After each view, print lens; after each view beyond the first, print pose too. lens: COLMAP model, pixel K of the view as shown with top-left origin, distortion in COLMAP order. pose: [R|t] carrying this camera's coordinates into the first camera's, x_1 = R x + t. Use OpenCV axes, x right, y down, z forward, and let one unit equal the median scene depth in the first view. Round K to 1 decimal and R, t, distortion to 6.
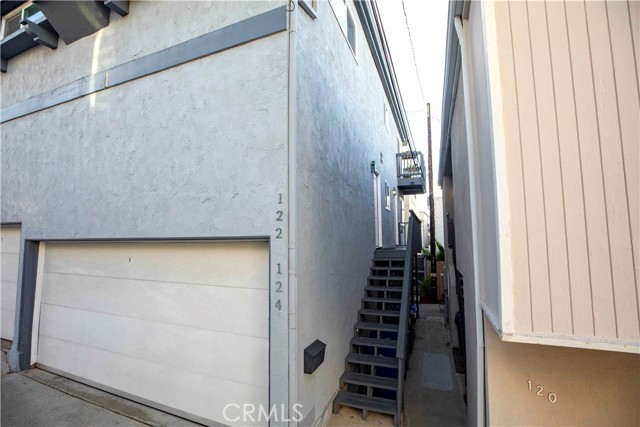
lens RADIAL K [[289.4, 0, 316.4], [0, 289.4, 216.0], [0, 0, 1]] dist [-0.003866, -0.000646]
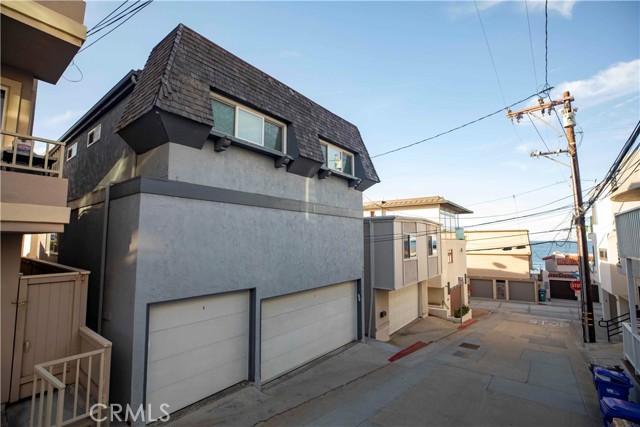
lens RADIAL K [[289.4, 0, 316.4], [0, 289.4, 216.0], [0, 0, 1]] dist [-0.003866, -0.000646]
pose [[0.269829, 0.082077, 0.959404, -2.563805], [-0.091360, 0.994048, -0.059346, -0.292617], [-0.958564, -0.071638, 0.275721, 0.413365]]
